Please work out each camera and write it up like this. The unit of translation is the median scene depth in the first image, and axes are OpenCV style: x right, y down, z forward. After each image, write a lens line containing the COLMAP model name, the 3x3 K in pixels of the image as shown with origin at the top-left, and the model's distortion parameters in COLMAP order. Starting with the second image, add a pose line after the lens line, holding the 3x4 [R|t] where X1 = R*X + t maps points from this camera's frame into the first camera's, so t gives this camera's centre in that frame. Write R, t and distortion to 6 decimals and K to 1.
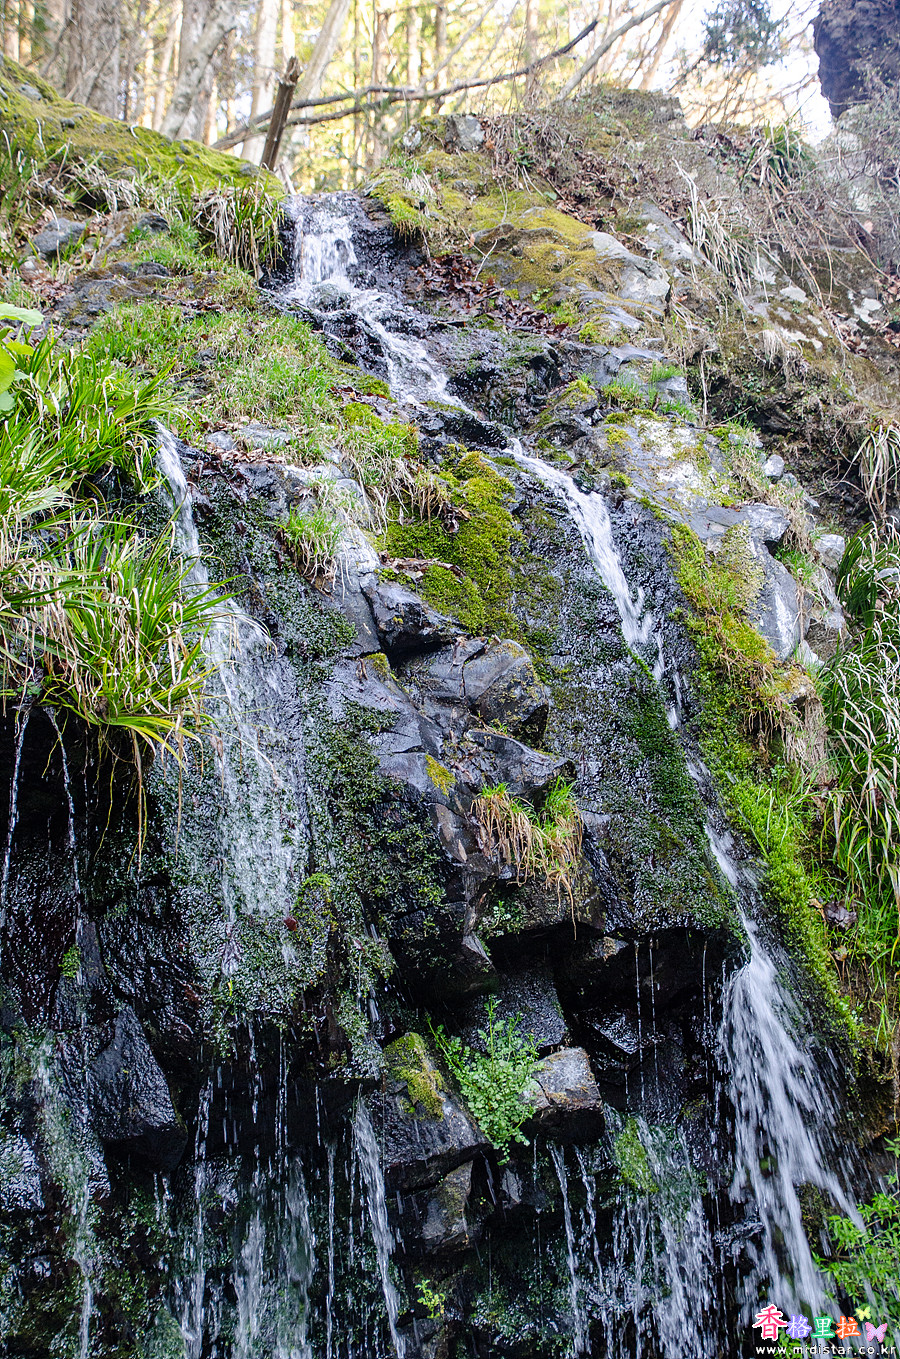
lens RADIAL K [[2839.6, 0, 454.8], [0, 2839.6, 699.2], [0, 0, 1]] dist [0.562714, 0.329994]
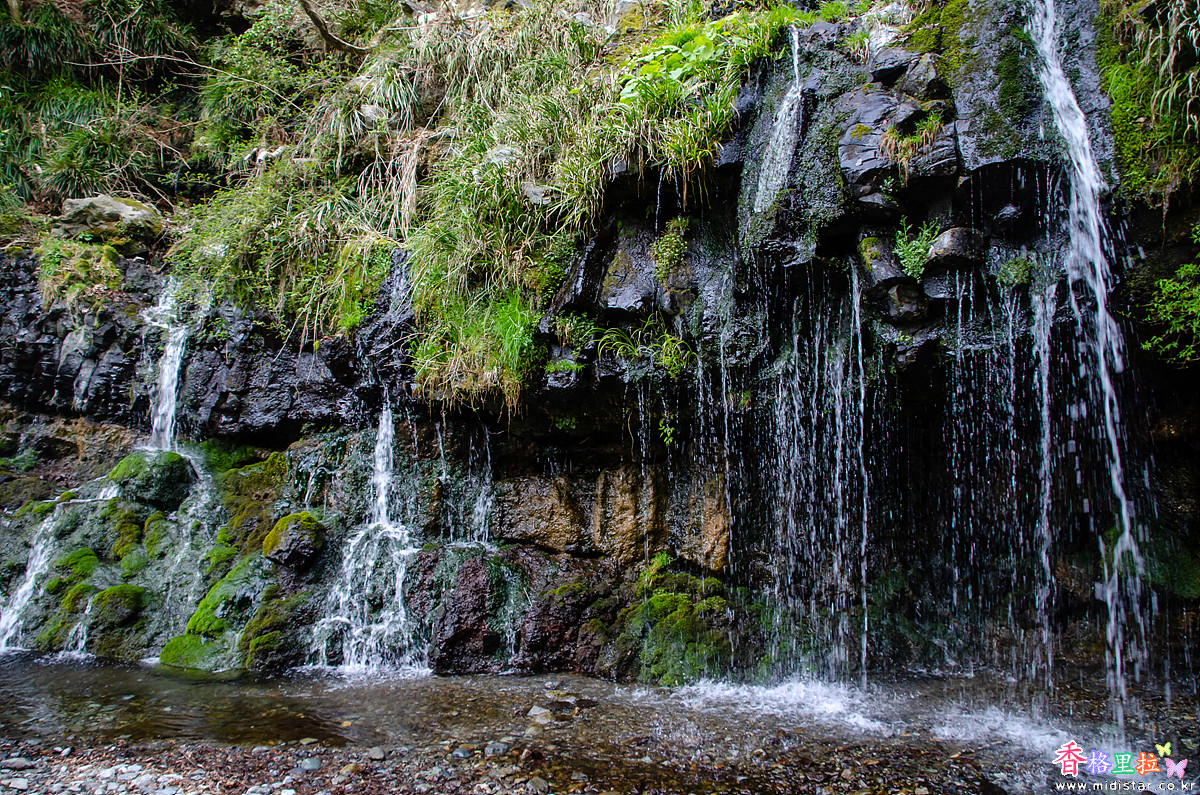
lens RADIAL K [[942.9, 0, 595.1], [0, 942.9, 404.1], [0, 0, 1]] dist [-0.151242, 0.102796]
pose [[0.239364, 0.012842, -0.970845, 0.613923], [0.242647, 0.967393, 0.072622, 0.121137], [0.940121, -0.252955, 0.228442, 0.482574]]
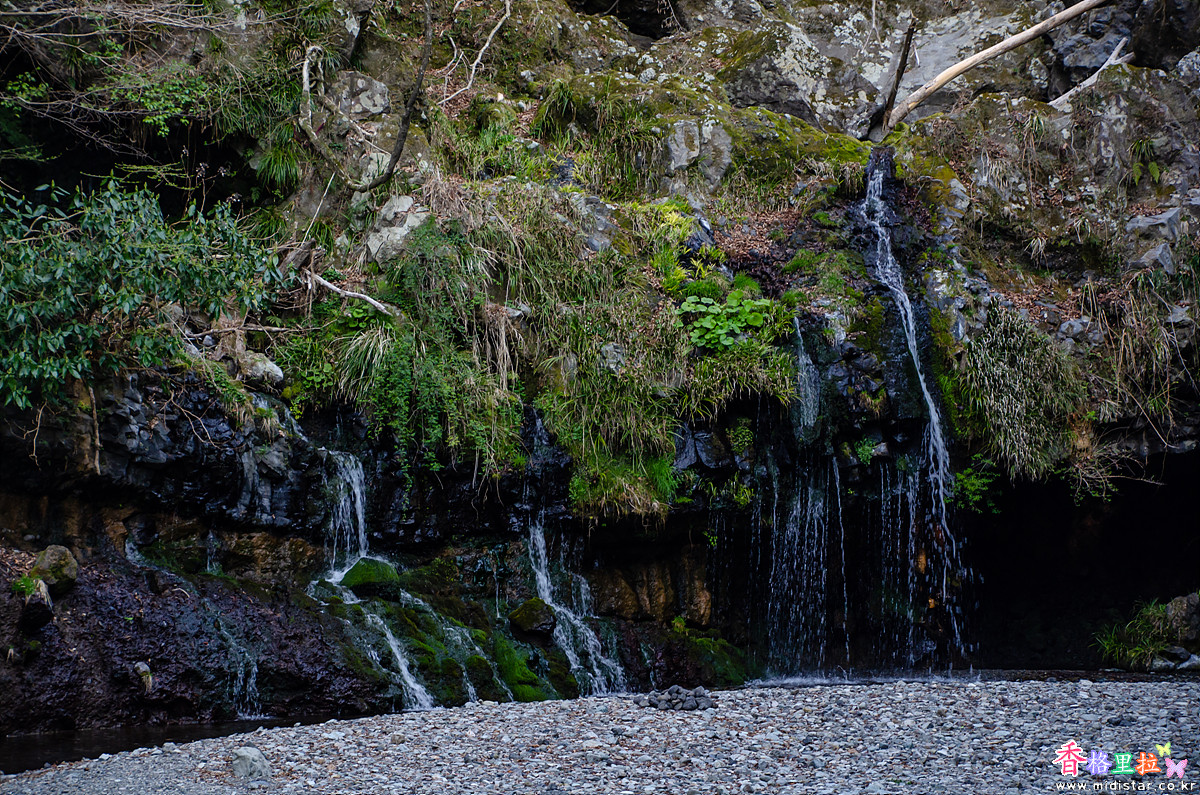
lens RADIAL K [[4299.1, 0, 598.5], [0, 4299.1, 422.7], [0, 0, 1]] dist [1.473348, 0.000813]
pose [[0.960914, 0.035644, -0.274541, 1.407561], [0.034167, 0.968827, 0.245372, -1.527667], [0.274729, -0.245162, 0.929742, -5.245302]]
